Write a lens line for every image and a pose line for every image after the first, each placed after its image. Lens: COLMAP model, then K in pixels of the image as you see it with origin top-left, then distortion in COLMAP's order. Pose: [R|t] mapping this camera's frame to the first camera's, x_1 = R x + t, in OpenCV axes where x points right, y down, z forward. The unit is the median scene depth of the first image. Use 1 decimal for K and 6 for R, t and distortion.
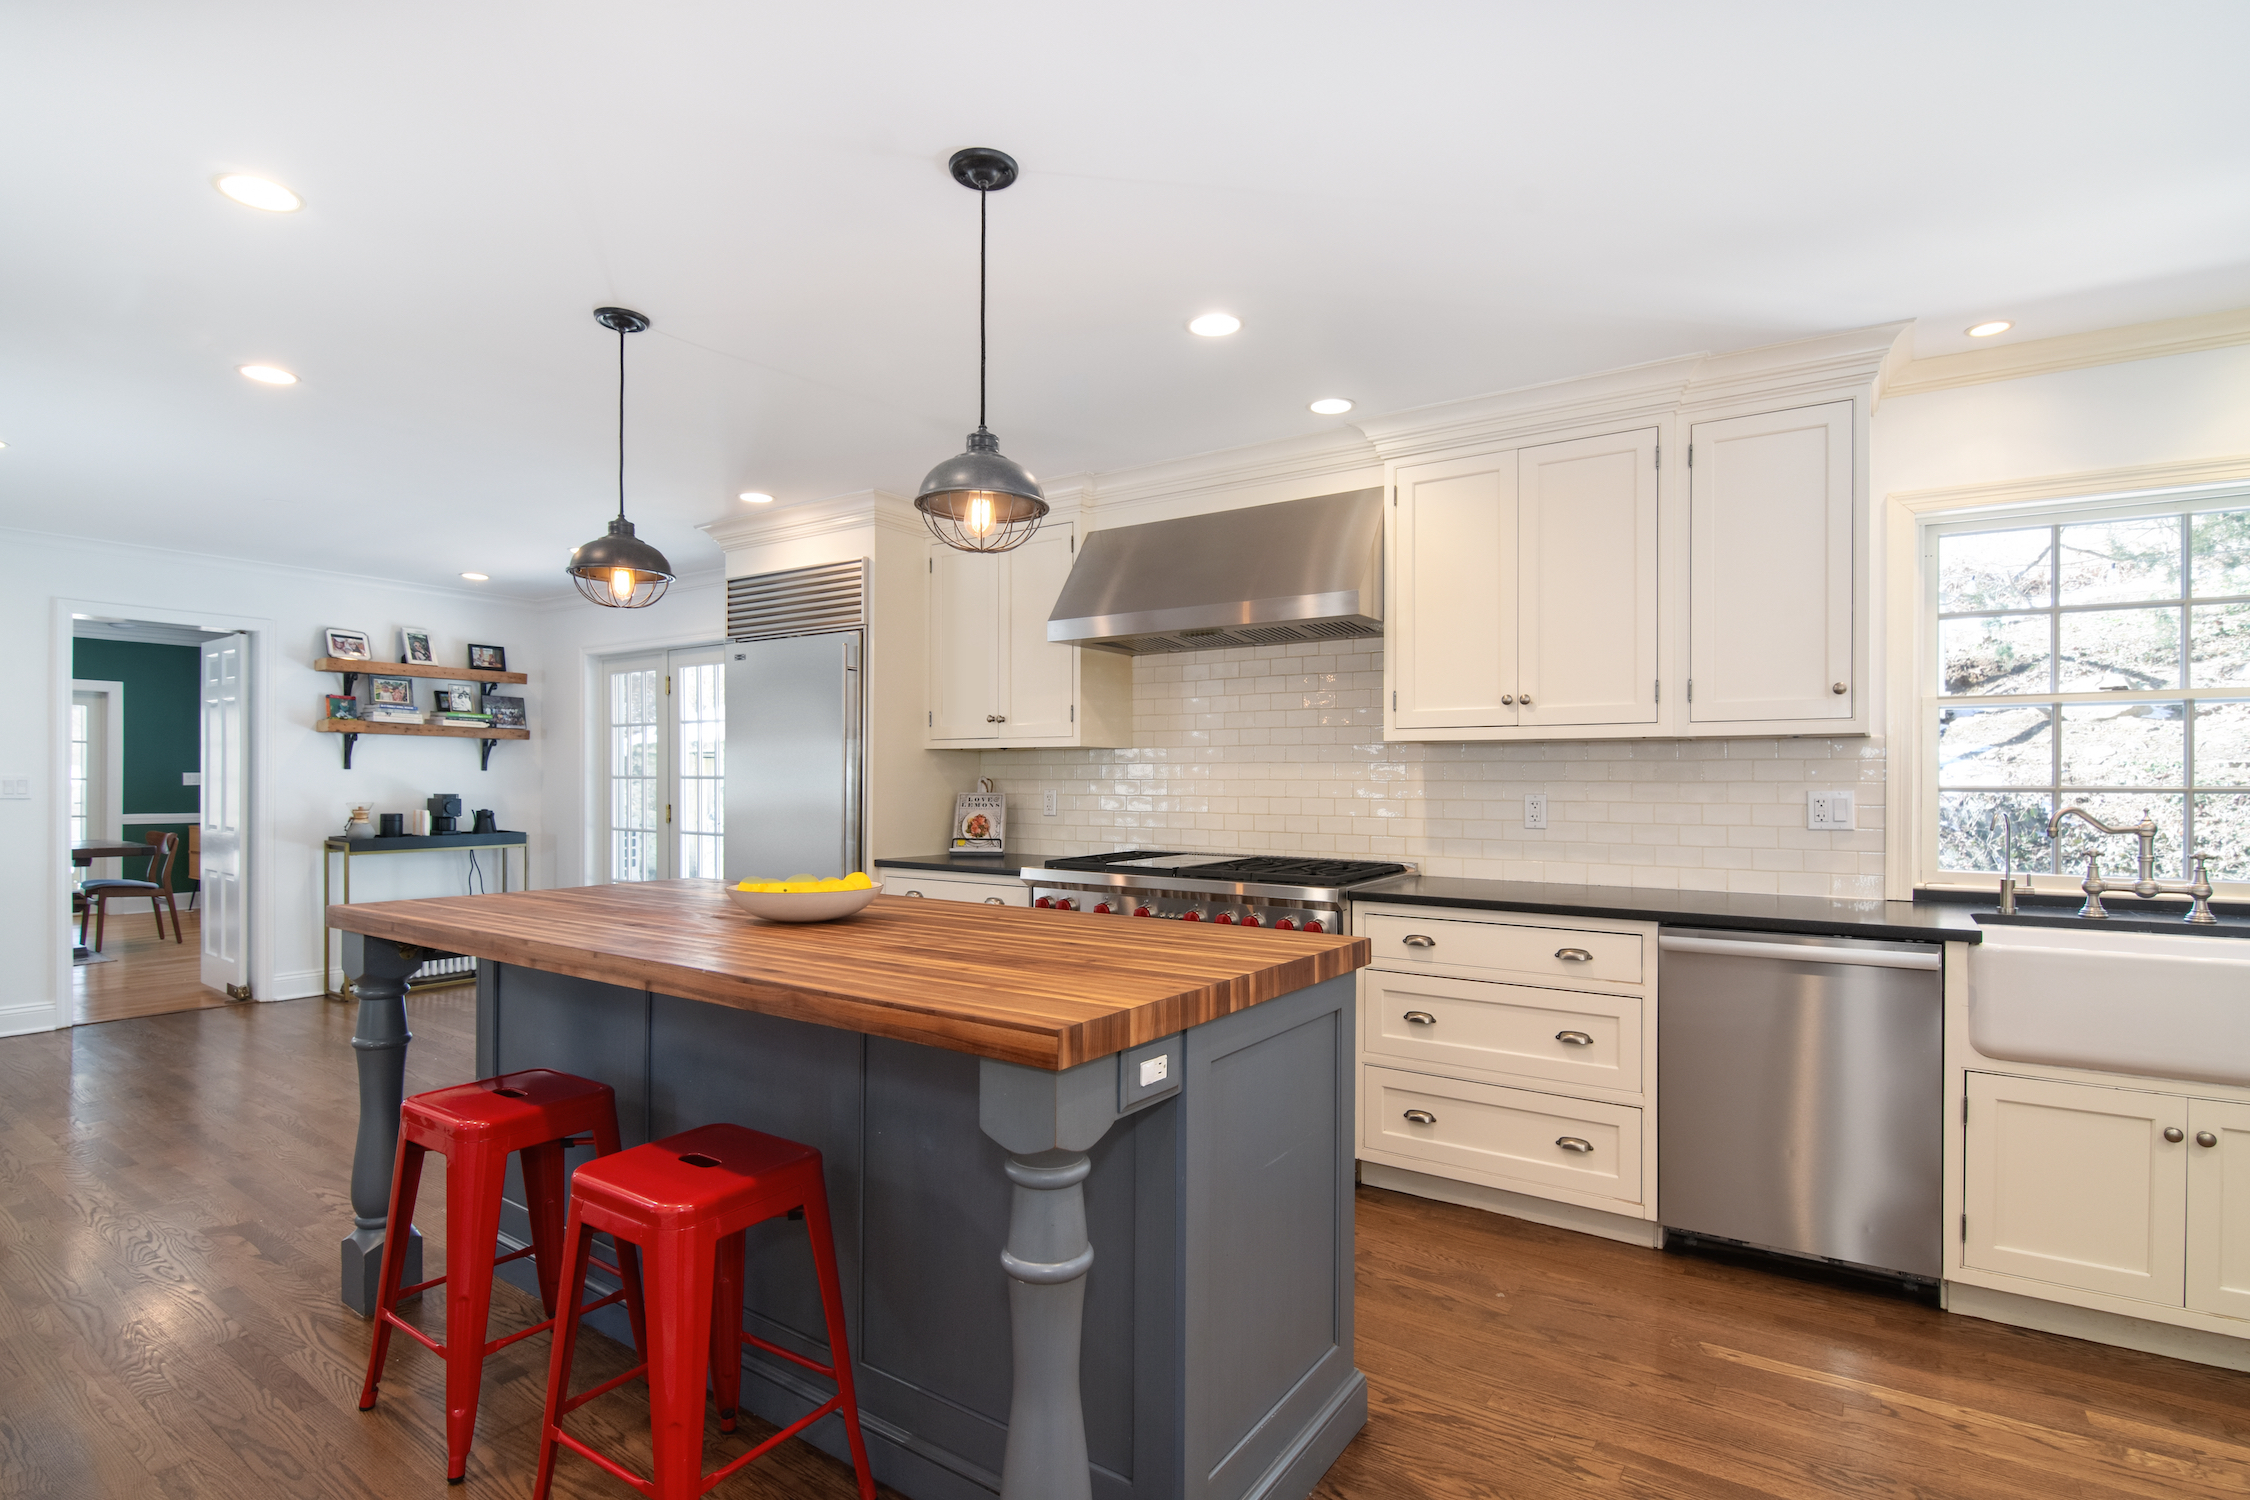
lens RADIAL K [[1106.3, 0, 1127.3], [0, 1106.3, 768.7], [0, 0, 1]] dist [-0.012592, -0.000699]
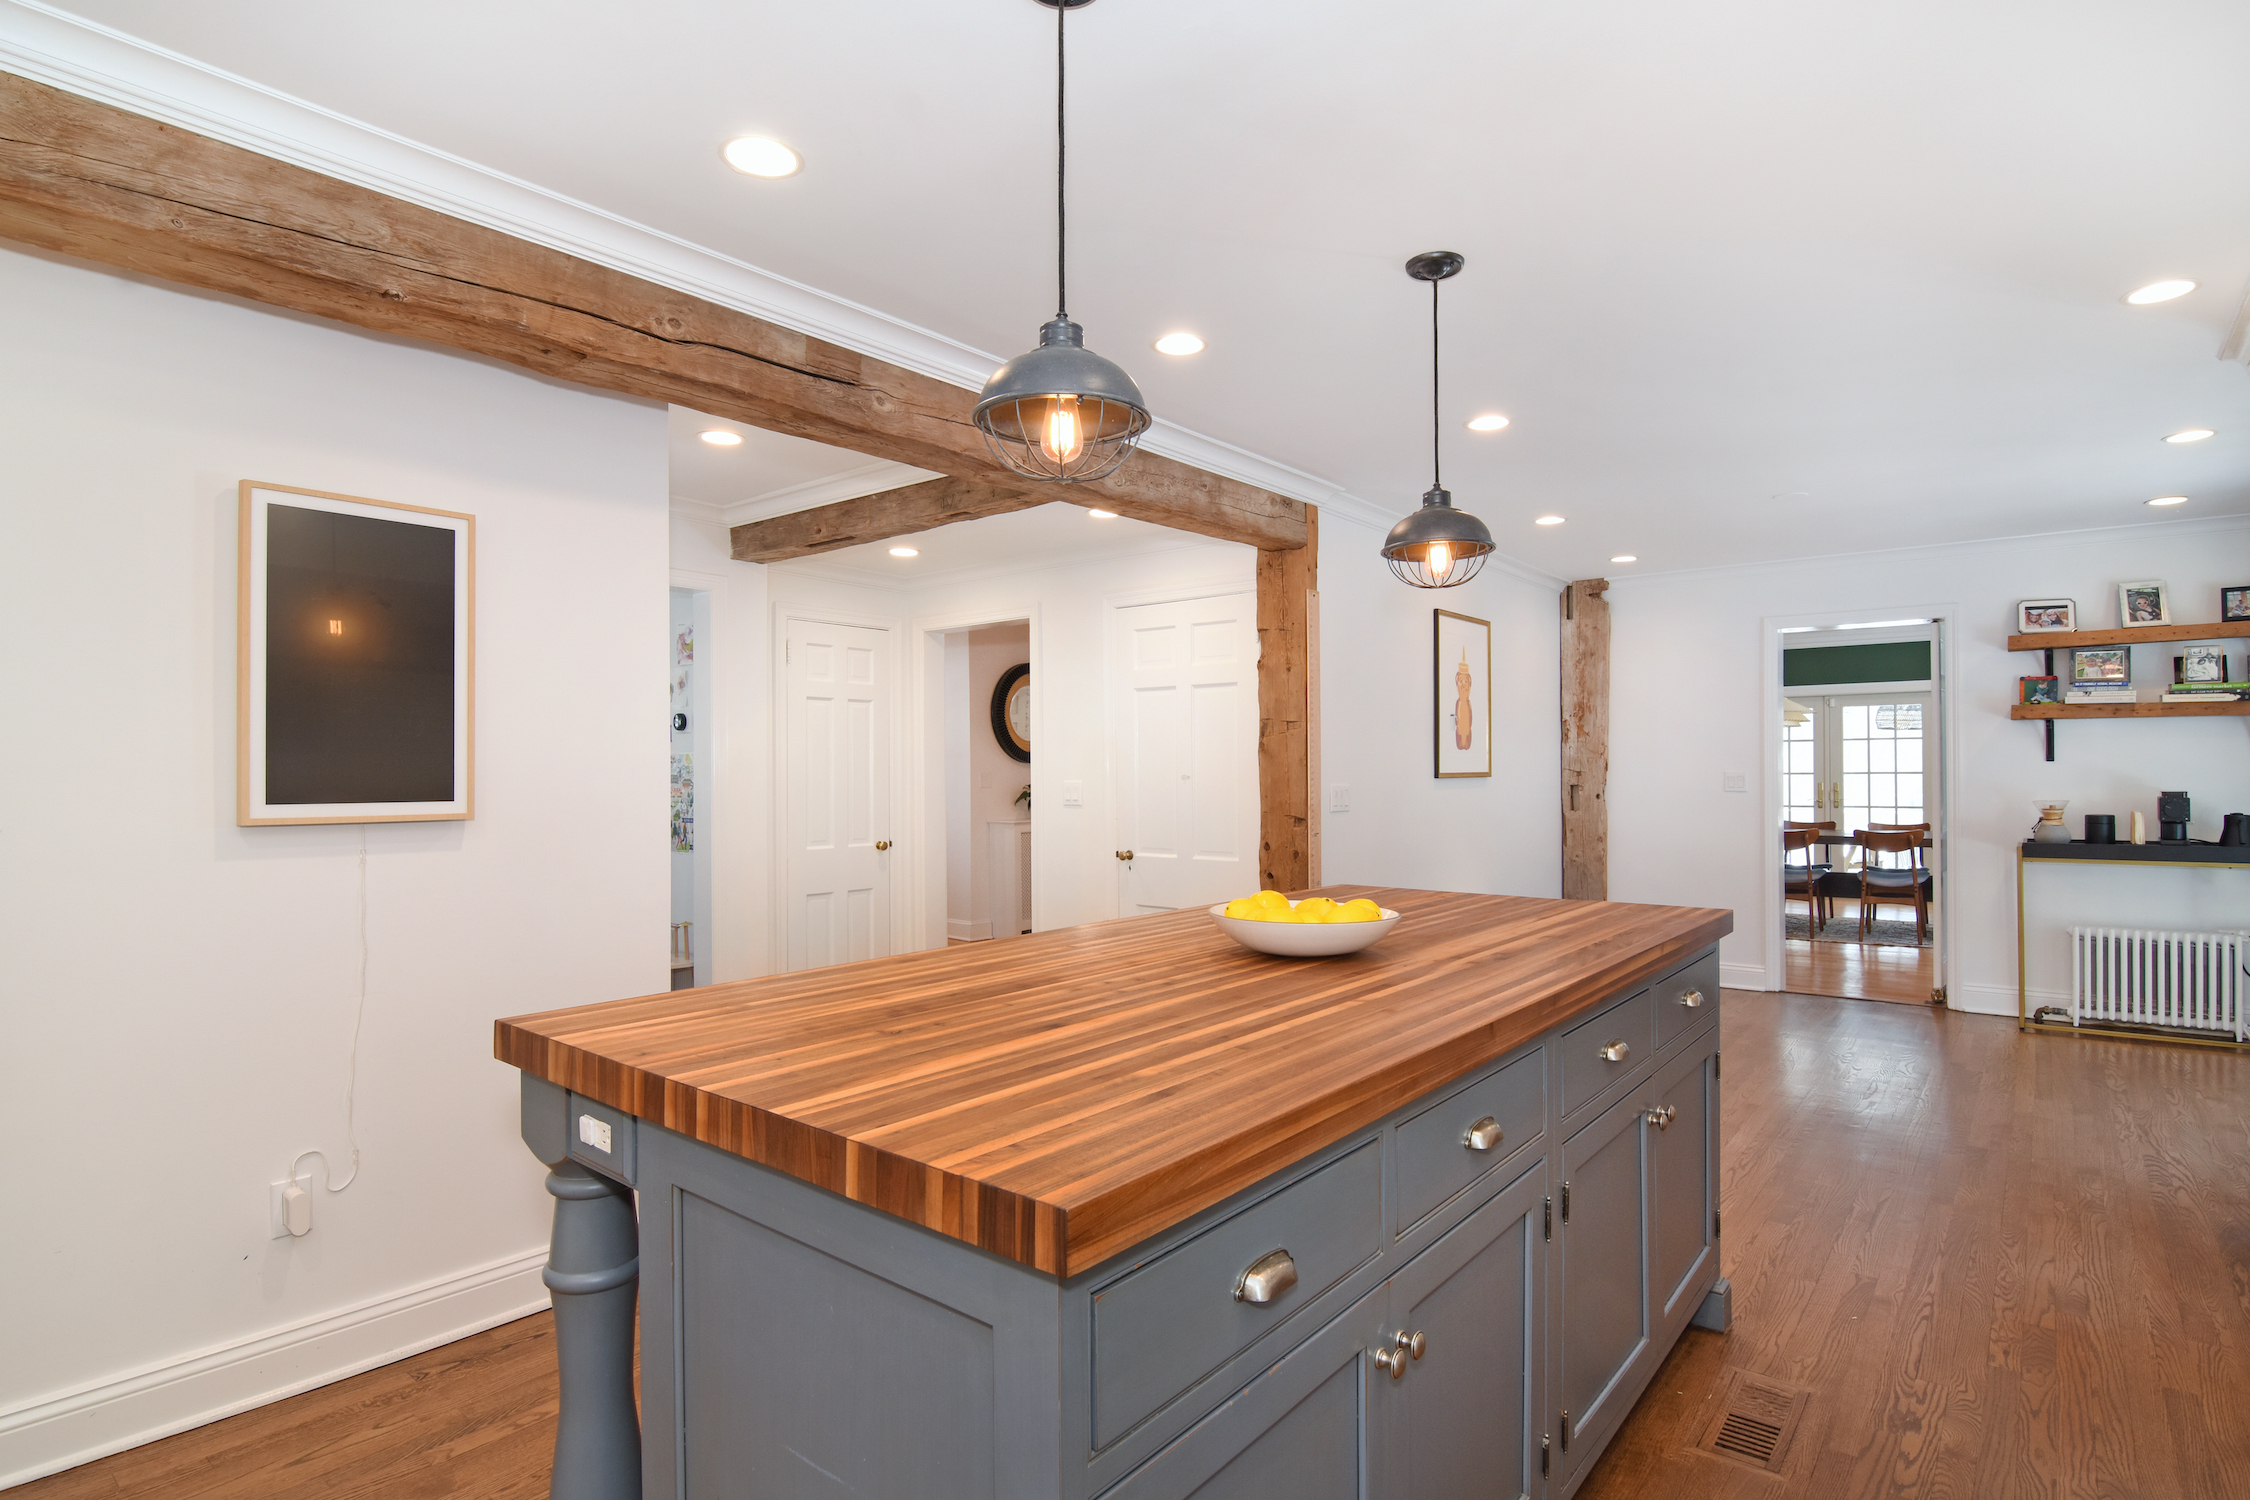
lens RADIAL K [[1106.3, 0, 1124.5], [0, 1106.3, 760.1], [0, 0, 1]] dist [-0.012592, -0.000699]
pose [[-0.060966, -0.014912, -0.998028, 0.186185], [0.013853, 0.999779, -0.015785, 0.003007], [0.998044, -0.014788, -0.060746, 0.329720]]
